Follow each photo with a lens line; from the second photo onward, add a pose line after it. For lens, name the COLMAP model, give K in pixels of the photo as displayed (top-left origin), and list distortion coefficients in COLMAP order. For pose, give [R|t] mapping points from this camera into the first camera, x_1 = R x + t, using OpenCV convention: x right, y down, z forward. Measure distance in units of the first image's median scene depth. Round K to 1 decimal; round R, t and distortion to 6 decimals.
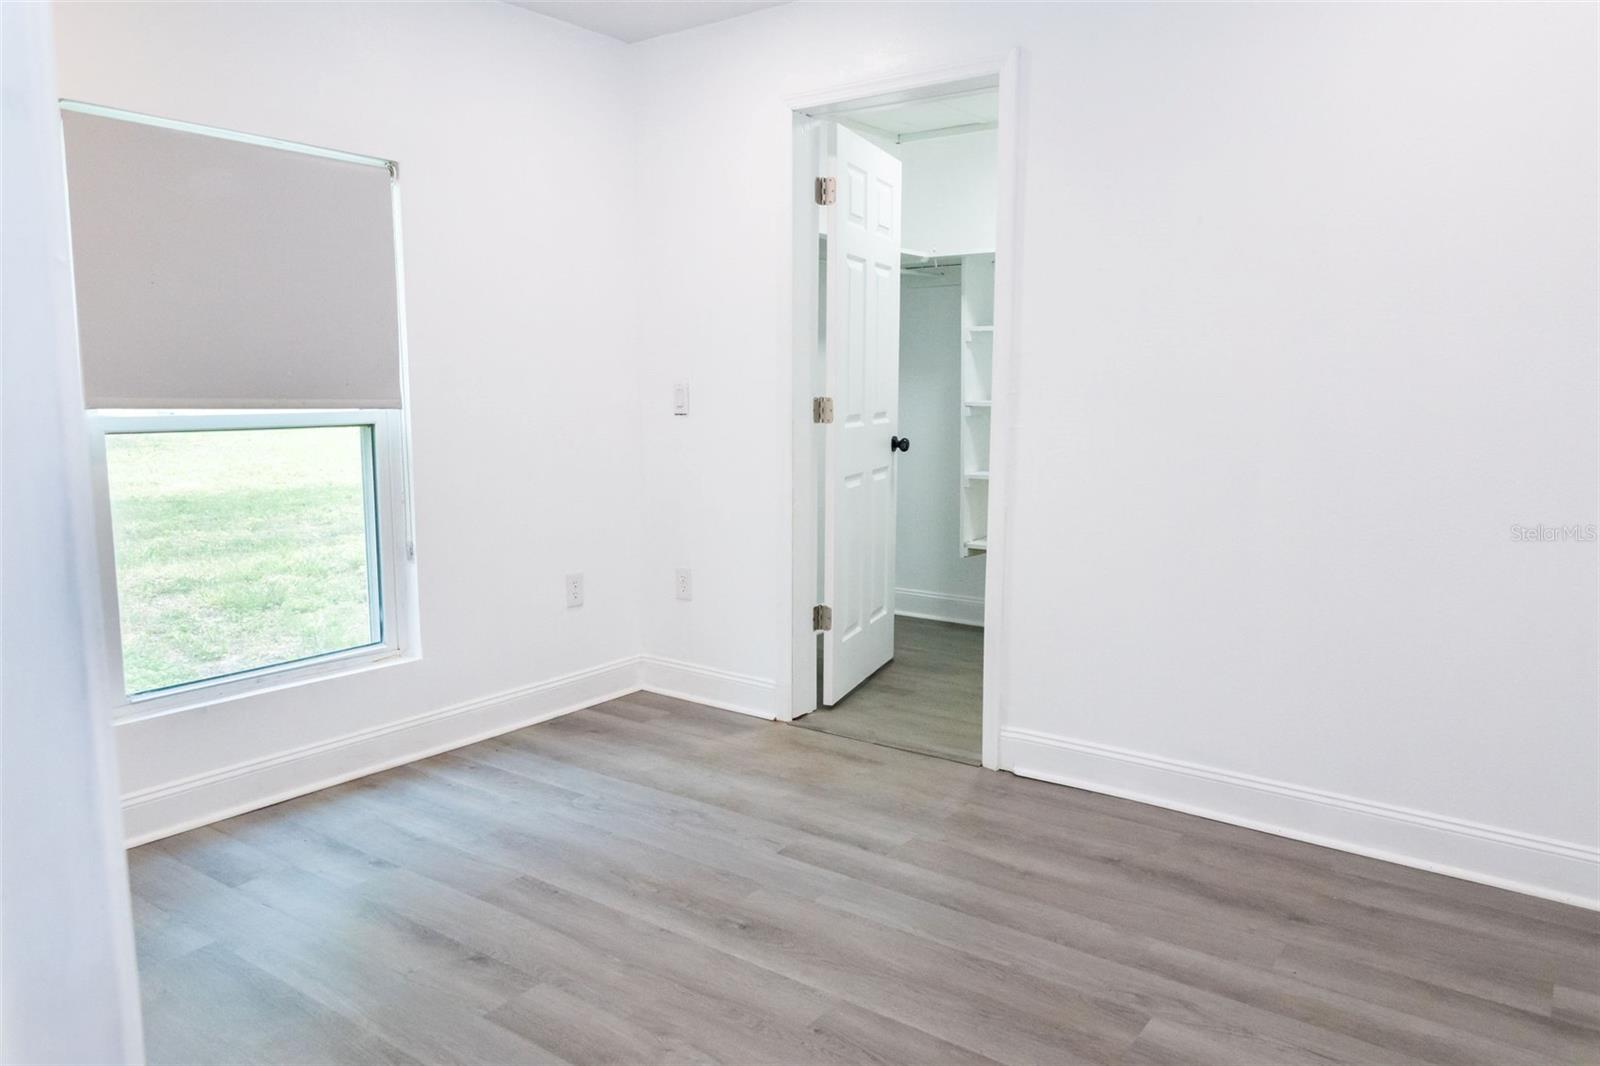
lens RADIAL K [[1111.3, 0, 805.5], [0, 1111.3, 533.8], [0, 0, 1]] dist [0.009956, -0.014199]
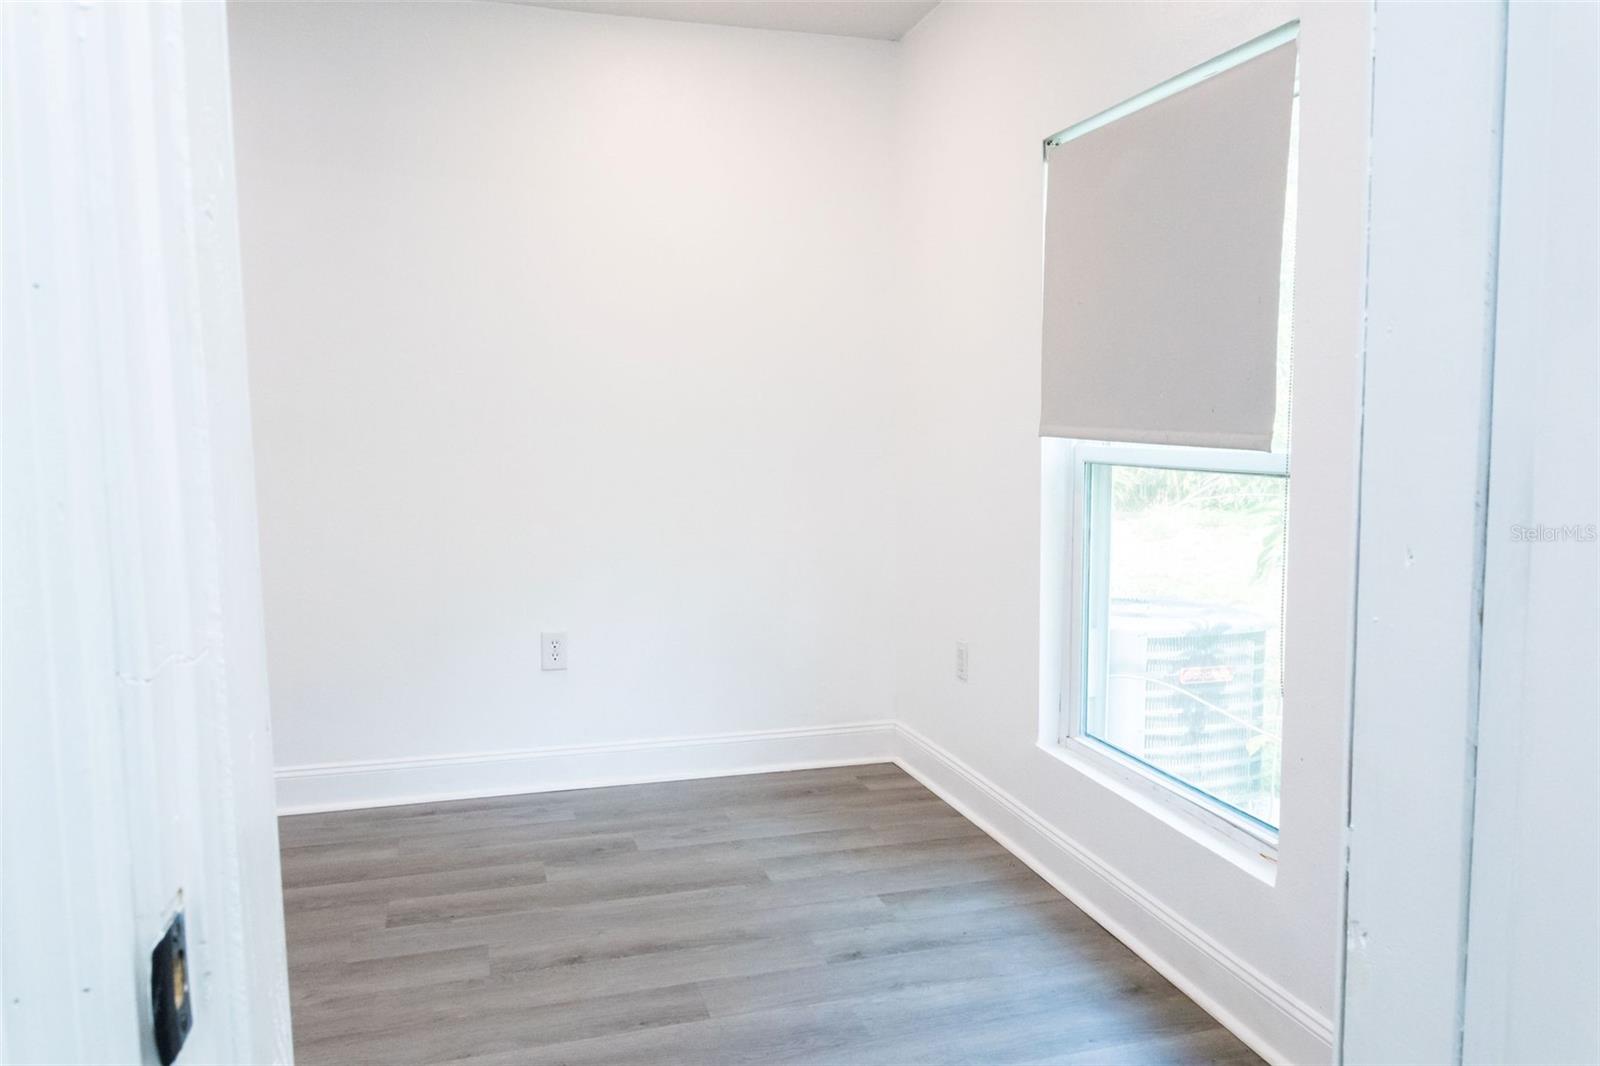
lens RADIAL K [[1111.3, 0, 790.6], [0, 1111.3, 543.2], [0, 0, 1]] dist [0.009956, -0.014199]
pose [[-0.610176, 0.088947, -0.787257, 0.251720], [-0.102890, 0.976366, 0.190059, -0.149389], [0.785557, 0.196970, -0.586603, 1.153263]]
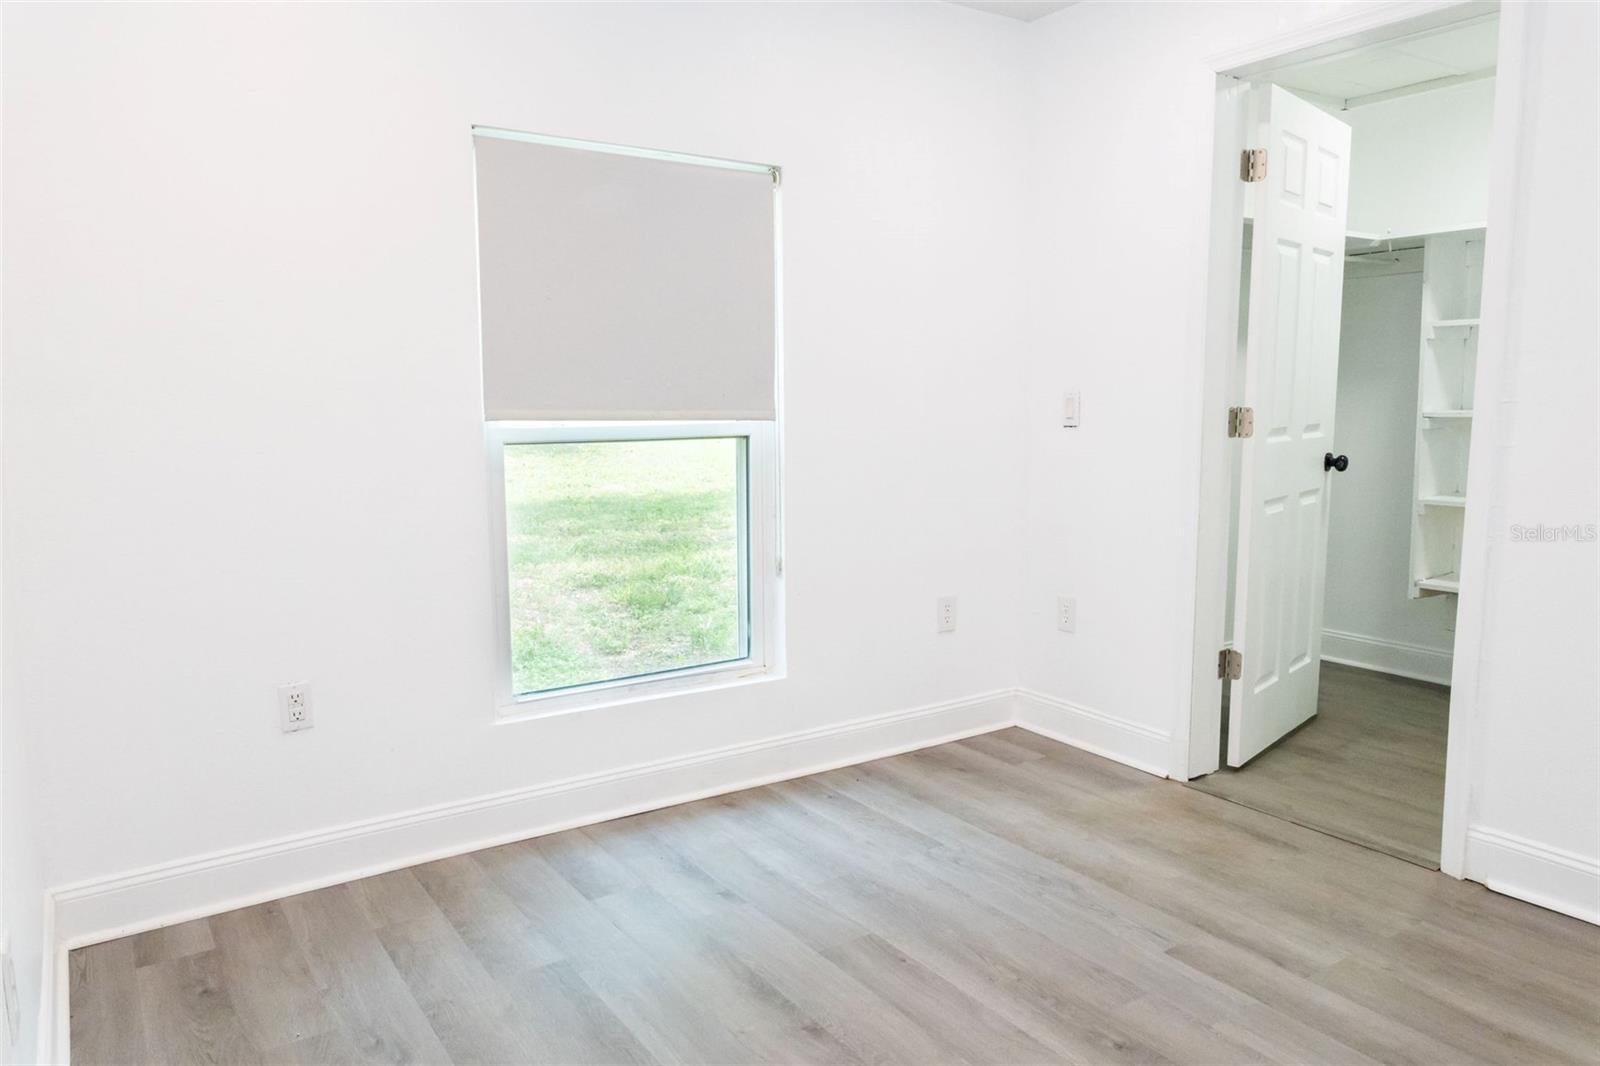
lens RADIAL K [[1111.3, 0, 795.4], [0, 1111.3, 528.8], [0, 0, 1]] dist [0.009956, -0.014199]
pose [[0.936948, 0.035736, -0.347638, -0.005271], [-0.040188, 0.999176, -0.005603, -0.012903], [0.347151, 0.019221, 0.937612, 0.095370]]
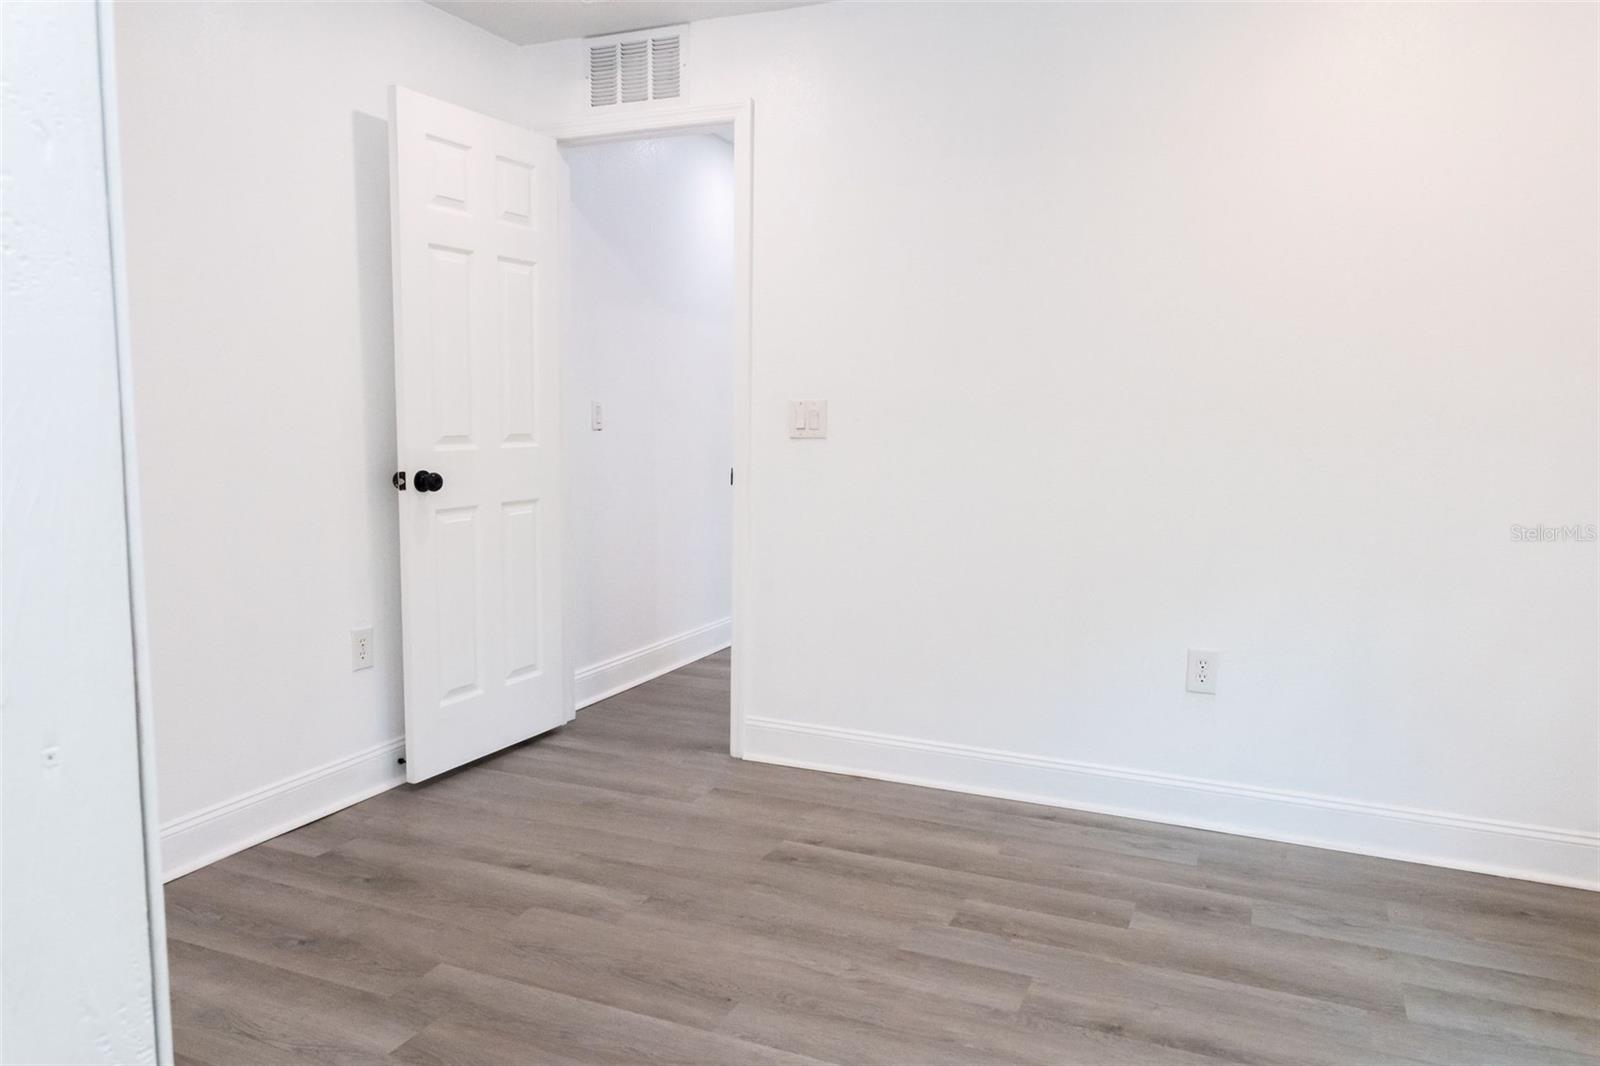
lens RADIAL K [[1111.3, 0, 803.7], [0, 1111.3, 521.4], [0, 0, 1]] dist [0.009956, -0.014199]
pose [[-0.976108, 0.014538, -0.216799, 0.100891], [-0.037340, 0.971692, 0.233280, -0.156602], [0.214054, 0.235802, -0.947934, 1.168988]]
